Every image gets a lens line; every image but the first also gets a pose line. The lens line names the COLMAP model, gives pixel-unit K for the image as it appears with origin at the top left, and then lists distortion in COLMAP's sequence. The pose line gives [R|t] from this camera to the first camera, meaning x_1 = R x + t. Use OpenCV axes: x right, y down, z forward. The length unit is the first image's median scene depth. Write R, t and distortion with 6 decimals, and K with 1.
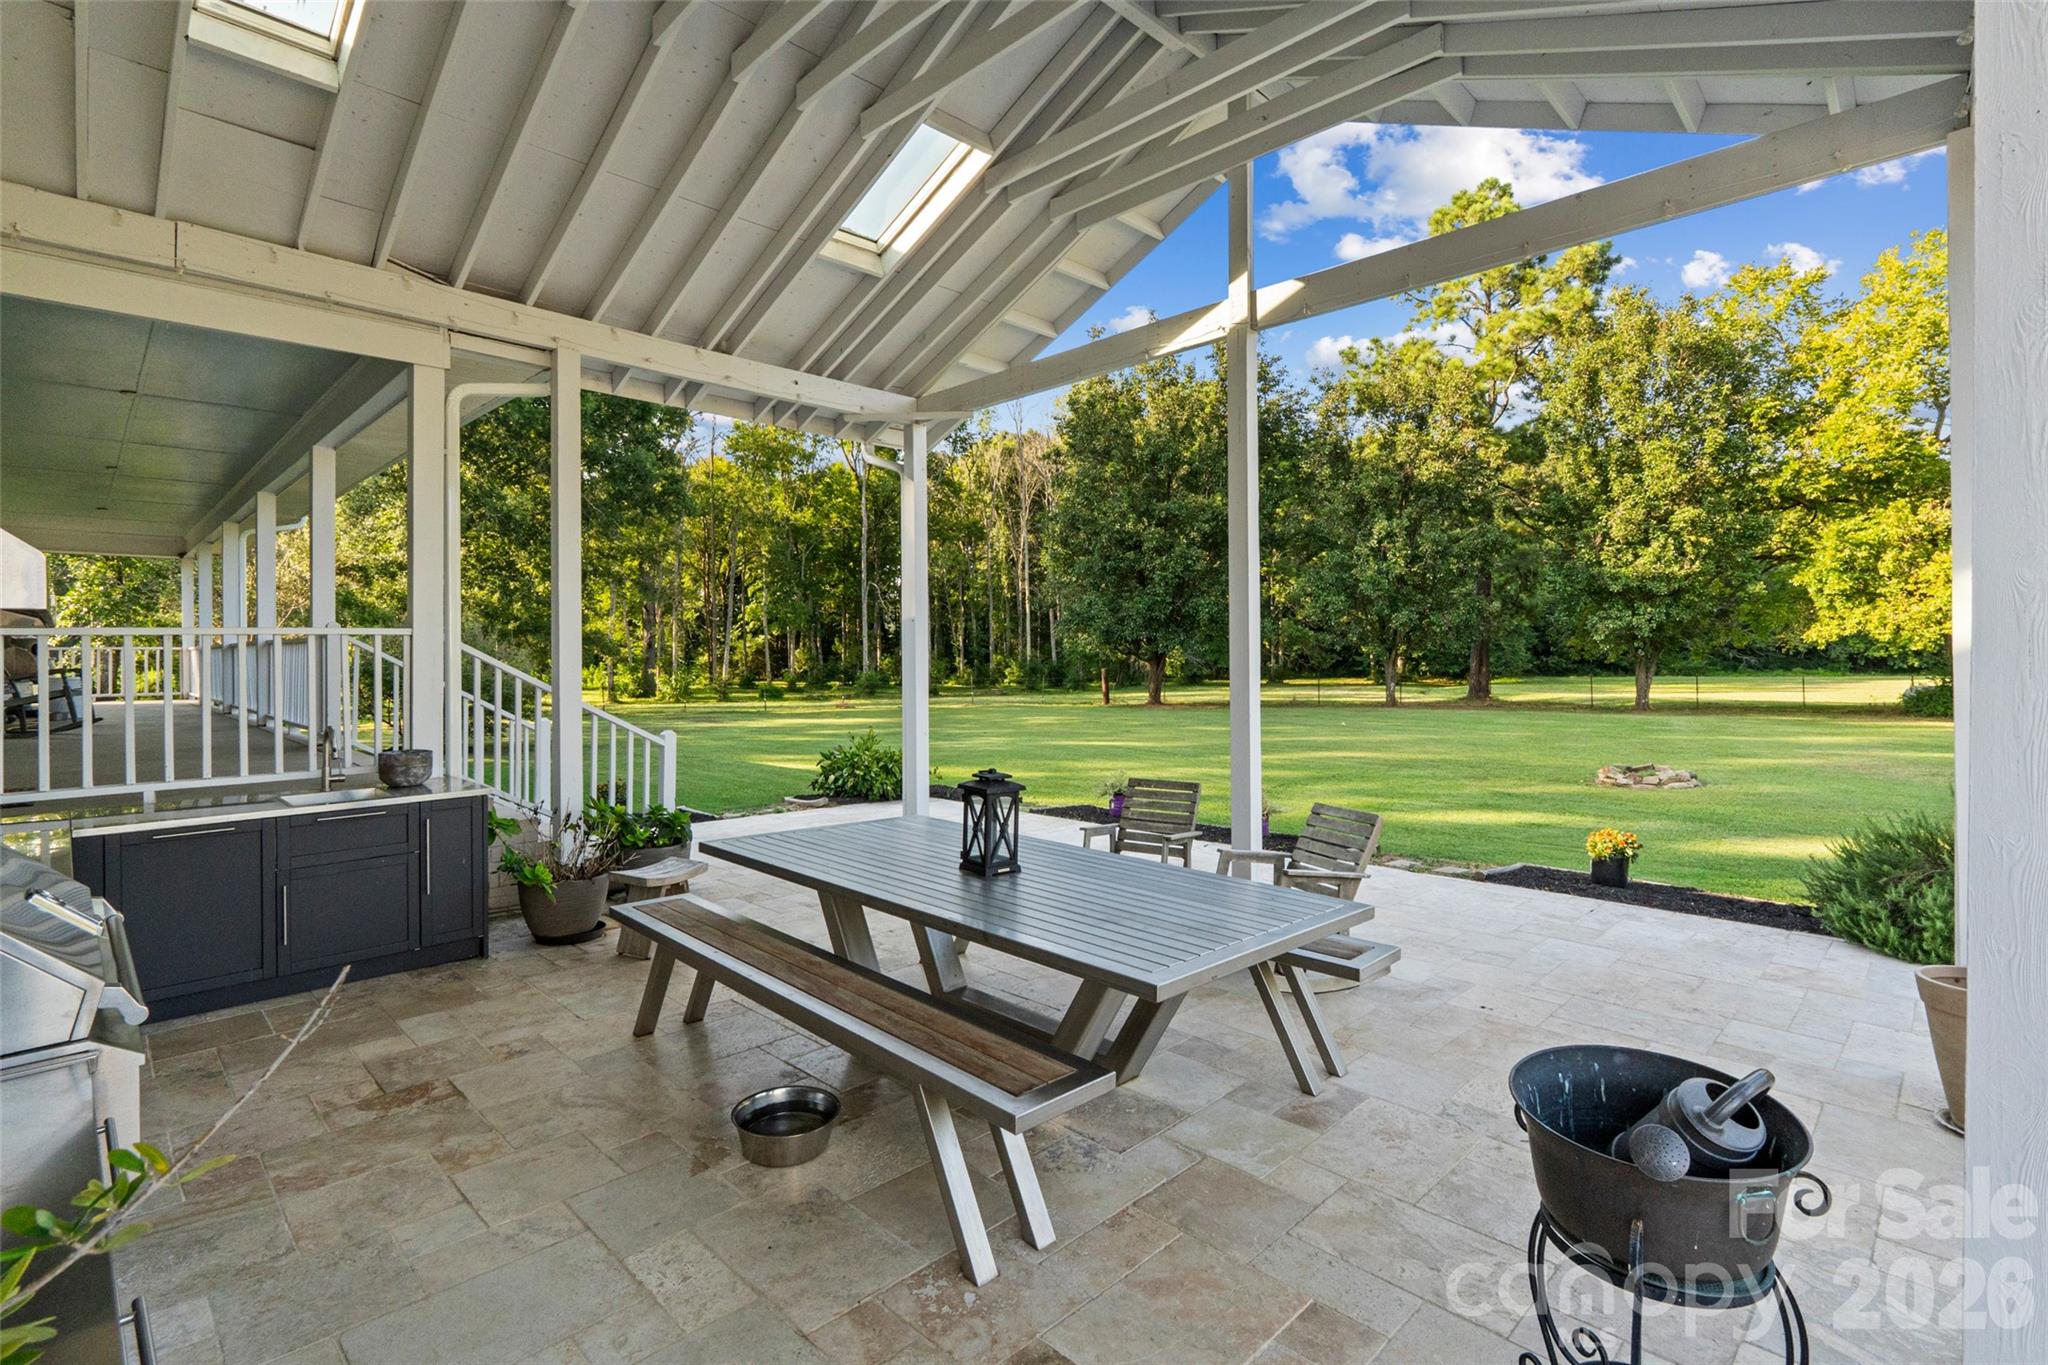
lens RADIAL K [[978.1, 0, 1024.7], [0, 978.1, 630.3], [0, 0, 1]] dist [-0.007926, 0.000749]
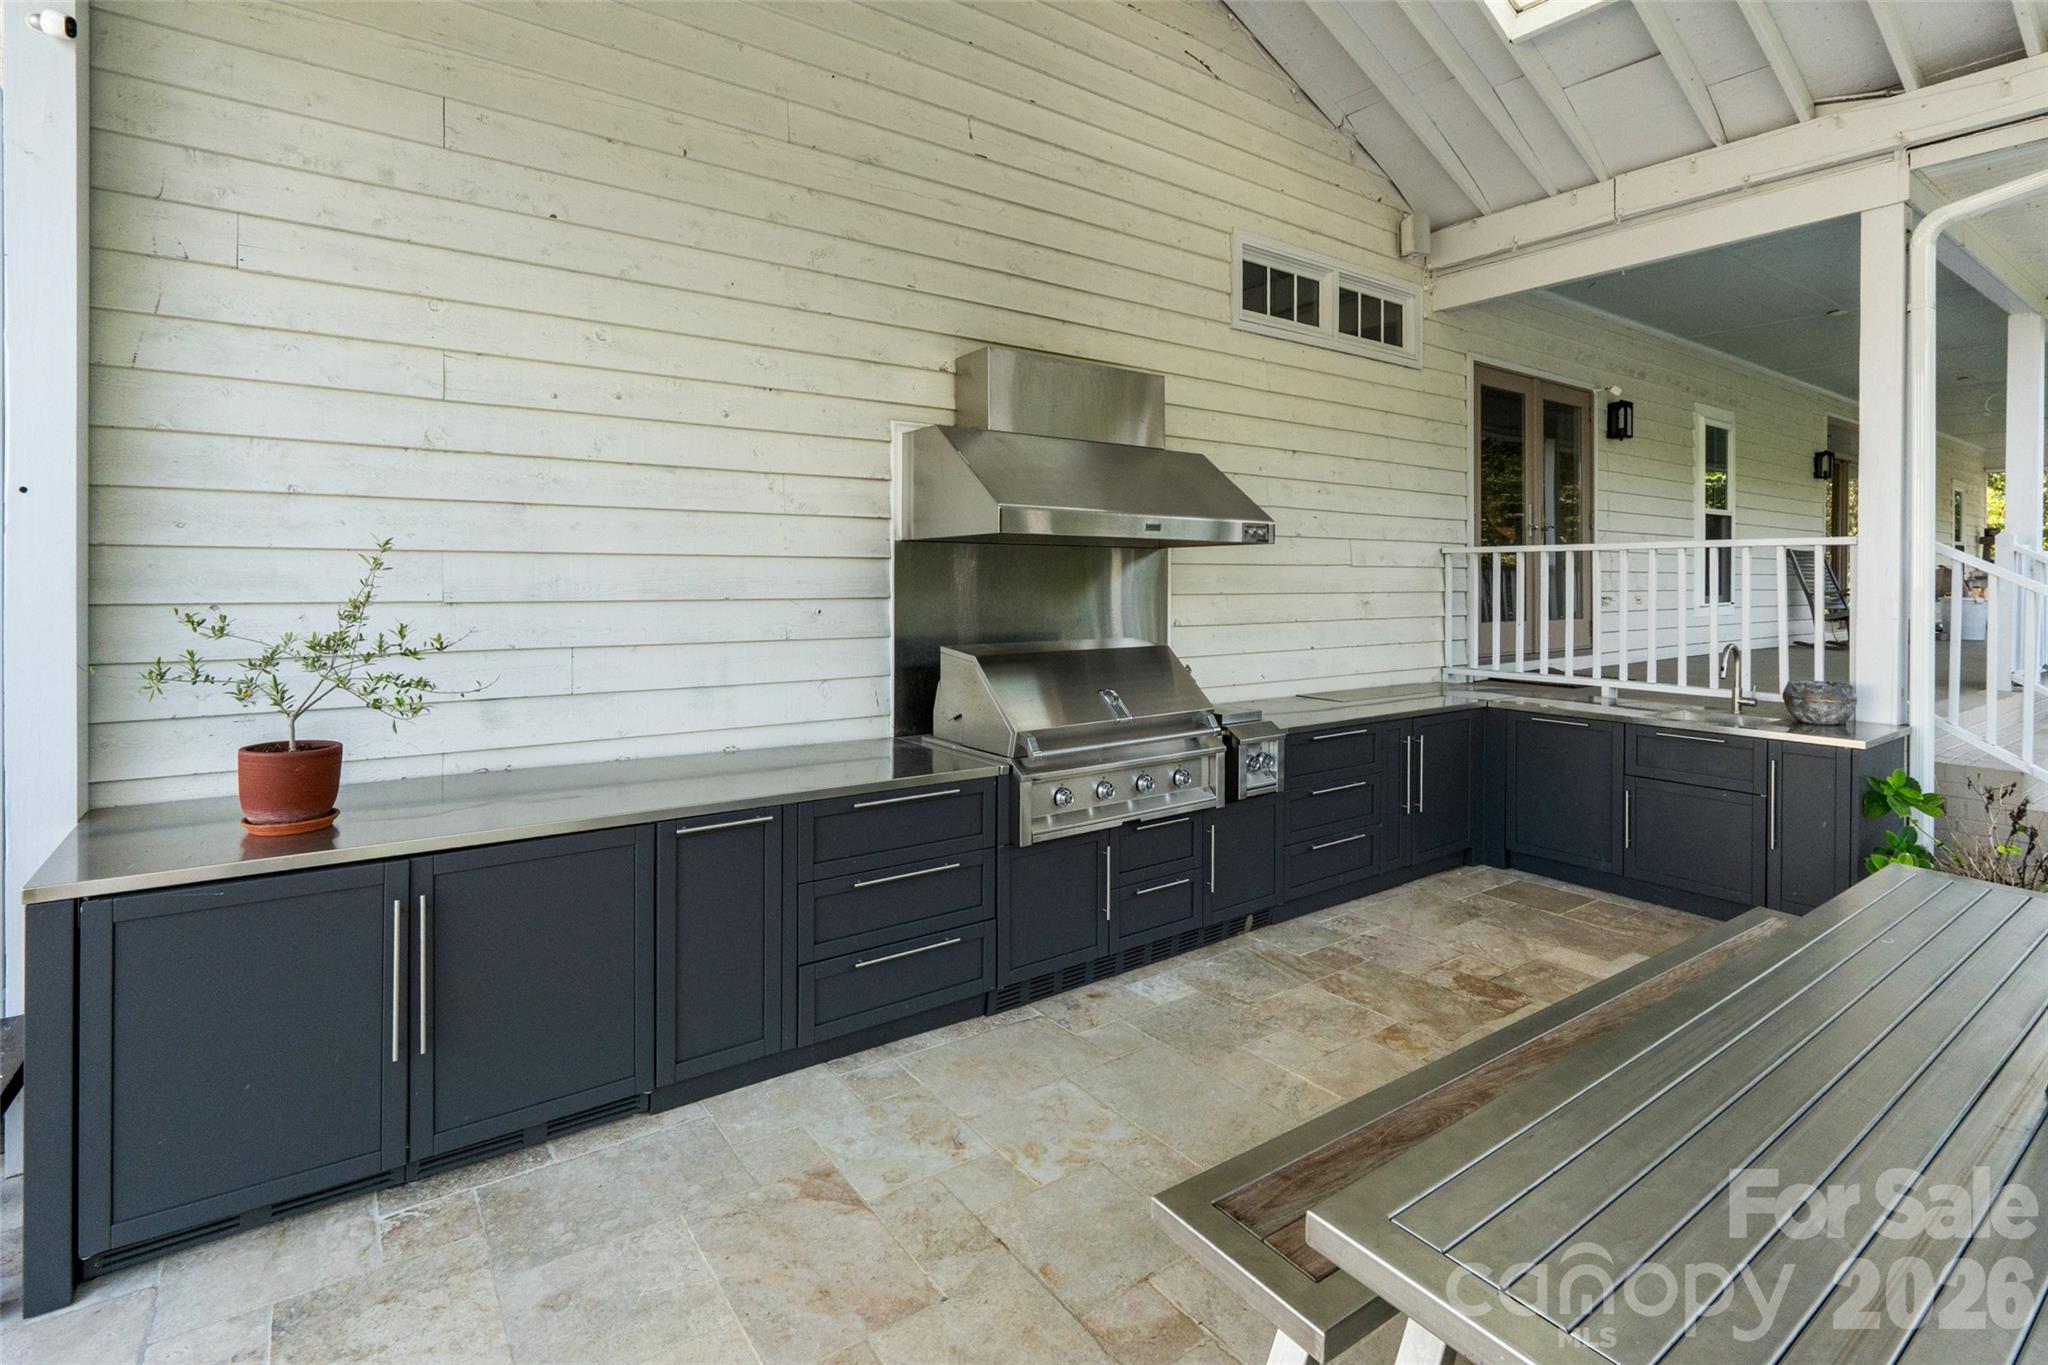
lens RADIAL K [[978.1, 0, 996.9], [0, 978.1, 563.9], [0, 0, 1]] dist [-0.007926, 0.000749]
pose [[-0.161437, 0.002532, -0.986880, 0.371611], [0.011522, 0.999933, 0.000681, 0.013648], [0.986816, -0.011261, -0.161455, 0.514157]]
